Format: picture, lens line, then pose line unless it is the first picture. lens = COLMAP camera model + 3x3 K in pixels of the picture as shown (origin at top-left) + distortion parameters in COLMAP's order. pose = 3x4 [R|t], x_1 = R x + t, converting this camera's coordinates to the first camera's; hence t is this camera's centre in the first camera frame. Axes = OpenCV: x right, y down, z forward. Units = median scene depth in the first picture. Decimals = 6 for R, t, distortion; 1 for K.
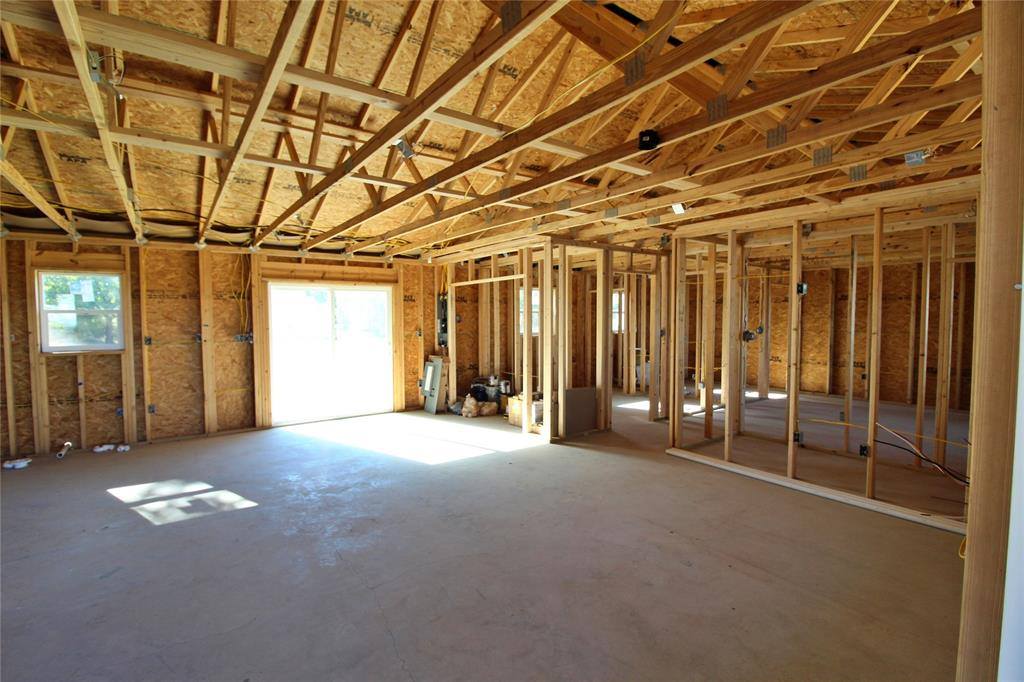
lens RADIAL K [[472.4, 0, 512.0], [0, 472.4, 341.0], [0, 0, 1]] dist [-0.000690, -0.000467]
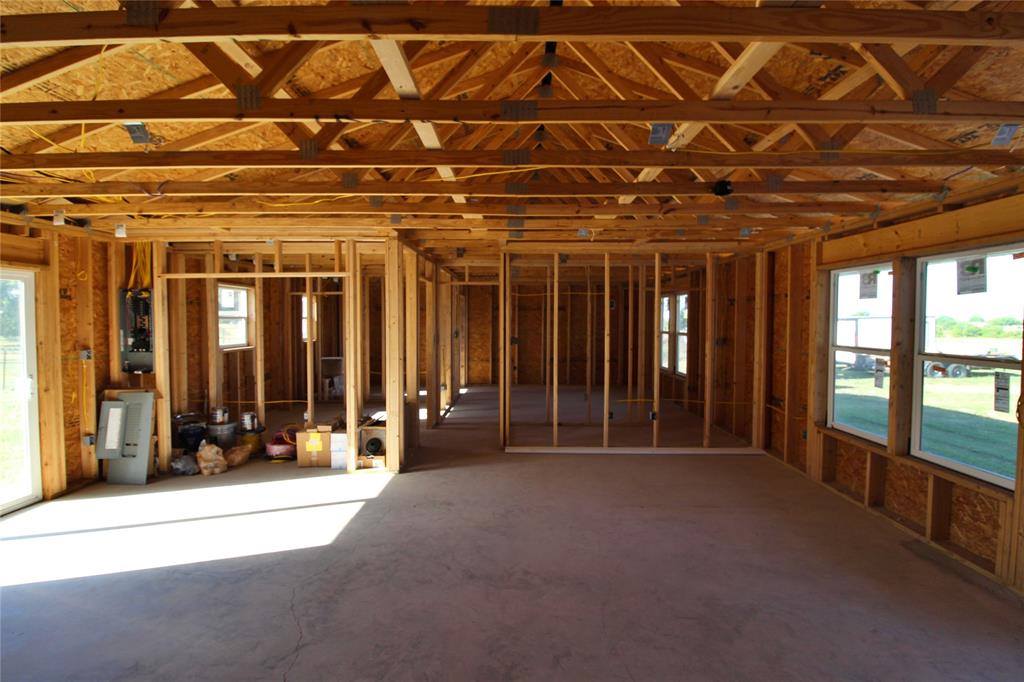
lens RADIAL K [[470.8, 0, 511.2], [0, 470.8, 335.0], [0, 0, 1]] dist [-0.016618, -0.000790]
pose [[0.591295, -0.023331, 0.806118, -0.387267], [0.039973, 0.999201, -0.000401, -0.020945], [-0.805464, 0.032460, 0.591755, 0.264520]]
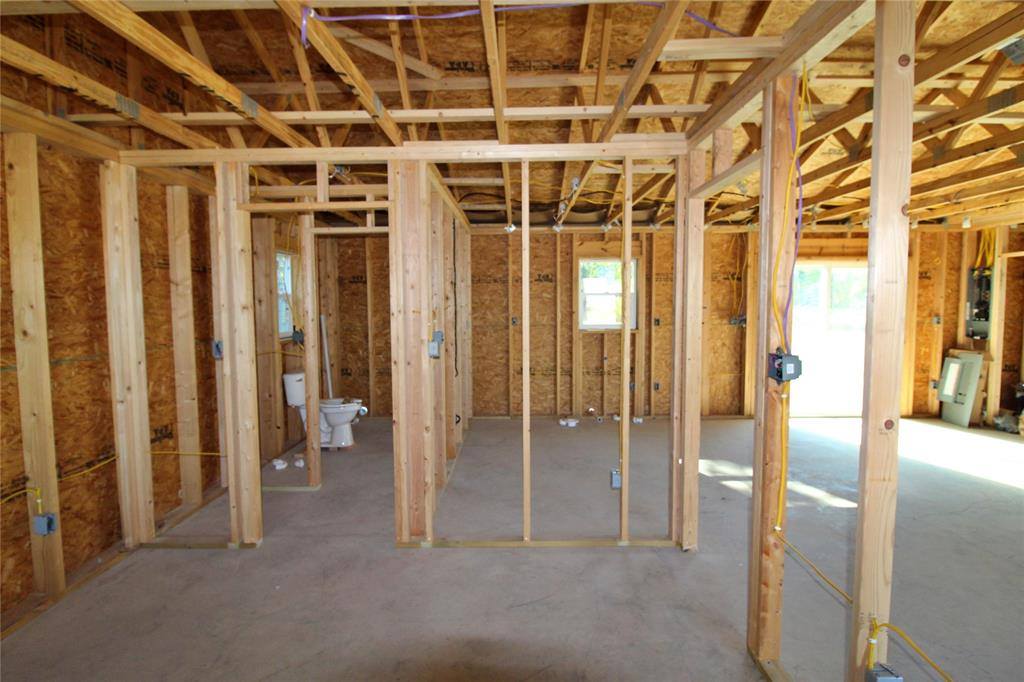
lens RADIAL K [[537.4, 0, 513.3], [0, 537.4, 333.2], [0, 0, 1]] dist [-0.004506, -0.001555]
pose [[0.810234, 0.039335, -0.584785, -0.272731], [-0.028768, 0.999212, 0.027352, 0.001230], [0.585400, -0.005339, 0.810727, -0.131245]]
